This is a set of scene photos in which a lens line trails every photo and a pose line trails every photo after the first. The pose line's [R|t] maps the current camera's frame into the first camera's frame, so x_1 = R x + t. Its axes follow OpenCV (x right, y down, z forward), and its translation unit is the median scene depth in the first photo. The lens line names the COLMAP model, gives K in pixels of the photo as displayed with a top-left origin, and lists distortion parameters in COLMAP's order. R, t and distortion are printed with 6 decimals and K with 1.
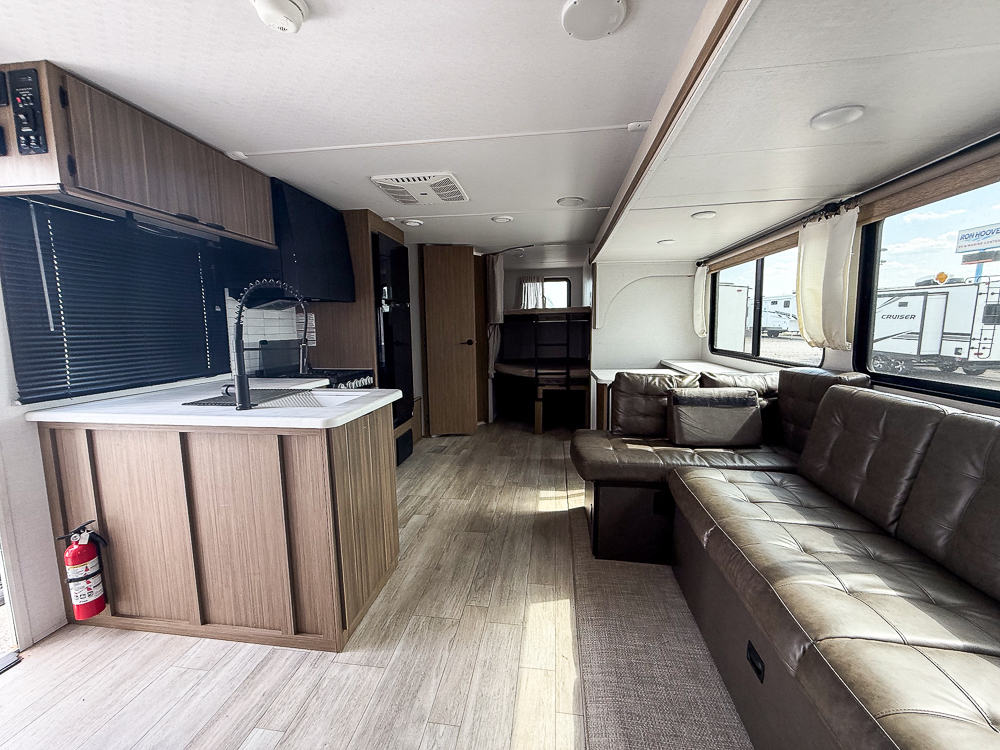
lens RADIAL K [[401.8, 0, 496.5], [0, 401.8, 374.0], [0, 0, 1]] dist [0.001874, 0.000118]
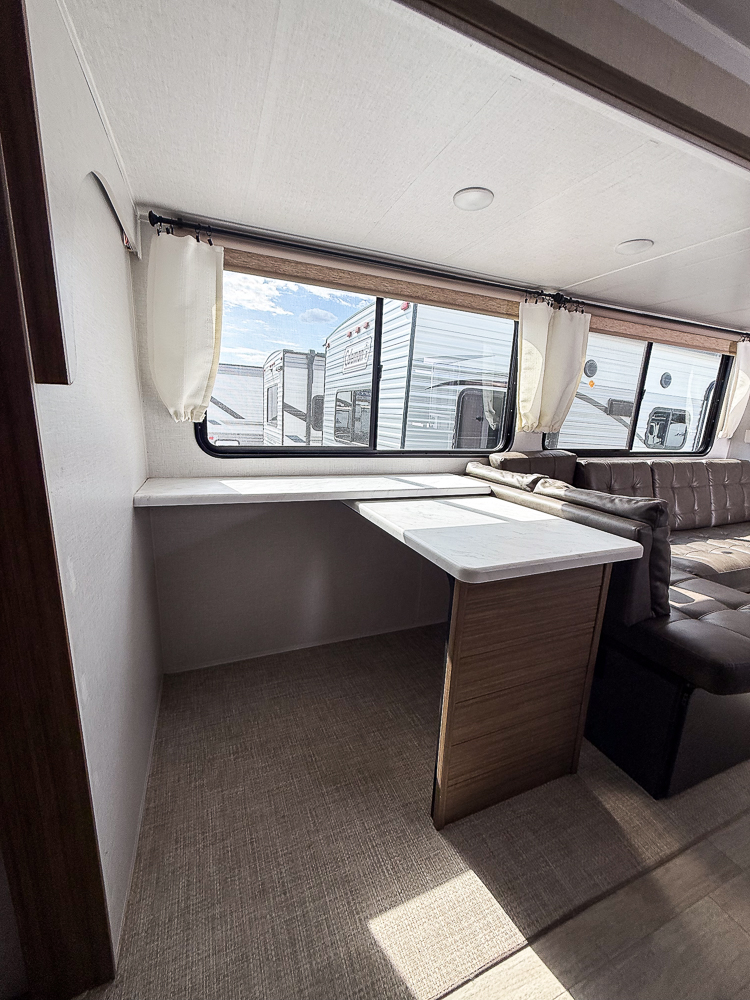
lens RADIAL K [[401.8, 0, 375.0], [0, 401.8, 500.0], [0, 0, 1]] dist [0.001874, 0.000118]
pose [[-0.507903, -0.190670, 0.840047, 0.042380], [0.067060, 0.963484, 0.259233, -0.108767], [-0.858800, 0.187999, -0.476570, 1.052082]]
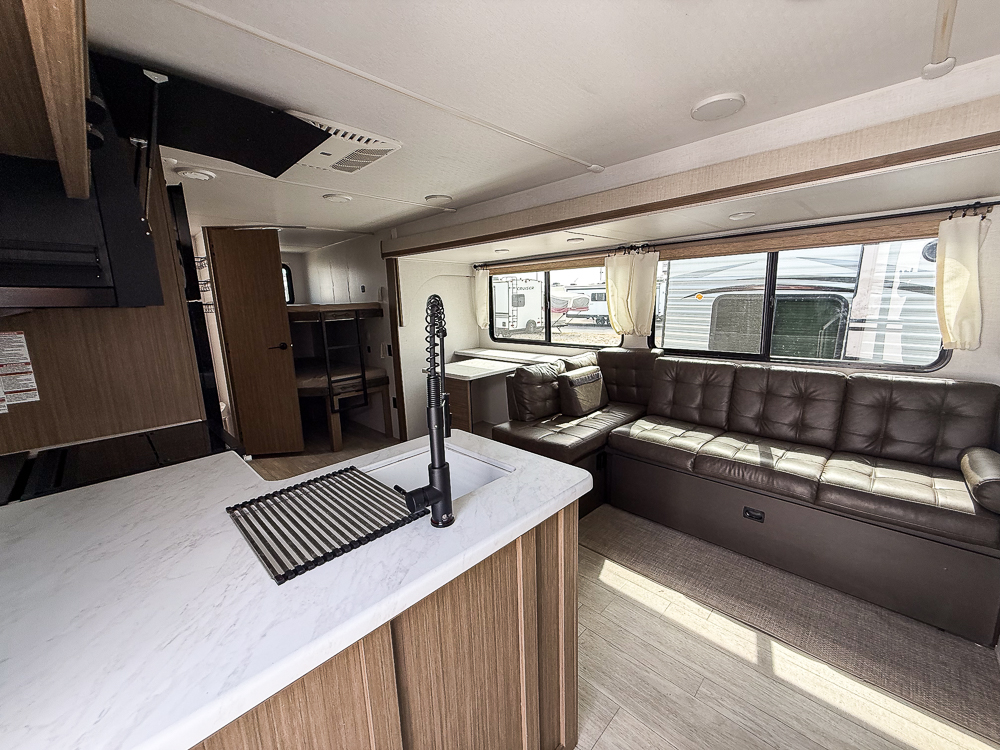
lens RADIAL K [[401.8, 0, 496.5], [0, 401.8, 374.0], [0, 0, 1]] dist [0.001874, 0.000118]
pose [[0.597677, -0.149912, 0.787597, -0.433369], [0.118207, 0.988104, 0.098374, -0.072648], [-0.792975, 0.034304, 0.608288, 0.248128]]
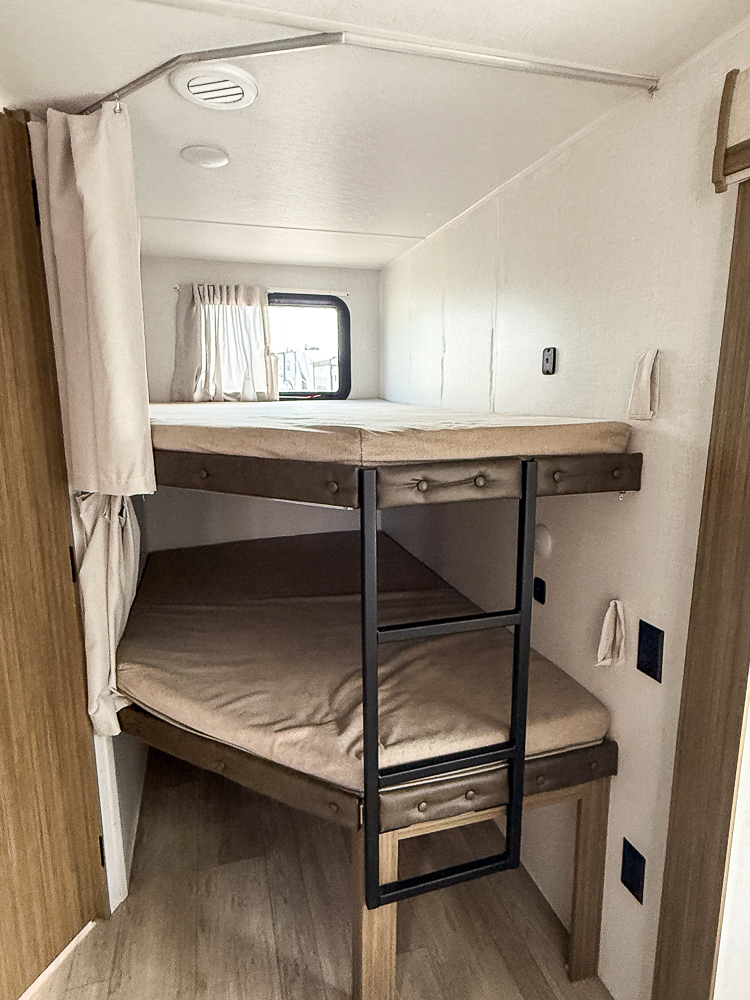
lens RADIAL K [[575.7, 0, 375.0], [0, 575.7, 500.0], [0, 0, 1]] dist [-0.001606, -0.000655]
pose [[0.910205, -0.069133, 0.408346, 0.000891], [0.040253, 0.996069, 0.078912, -0.185450], [-0.412196, -0.055389, 0.909410, 0.926895]]
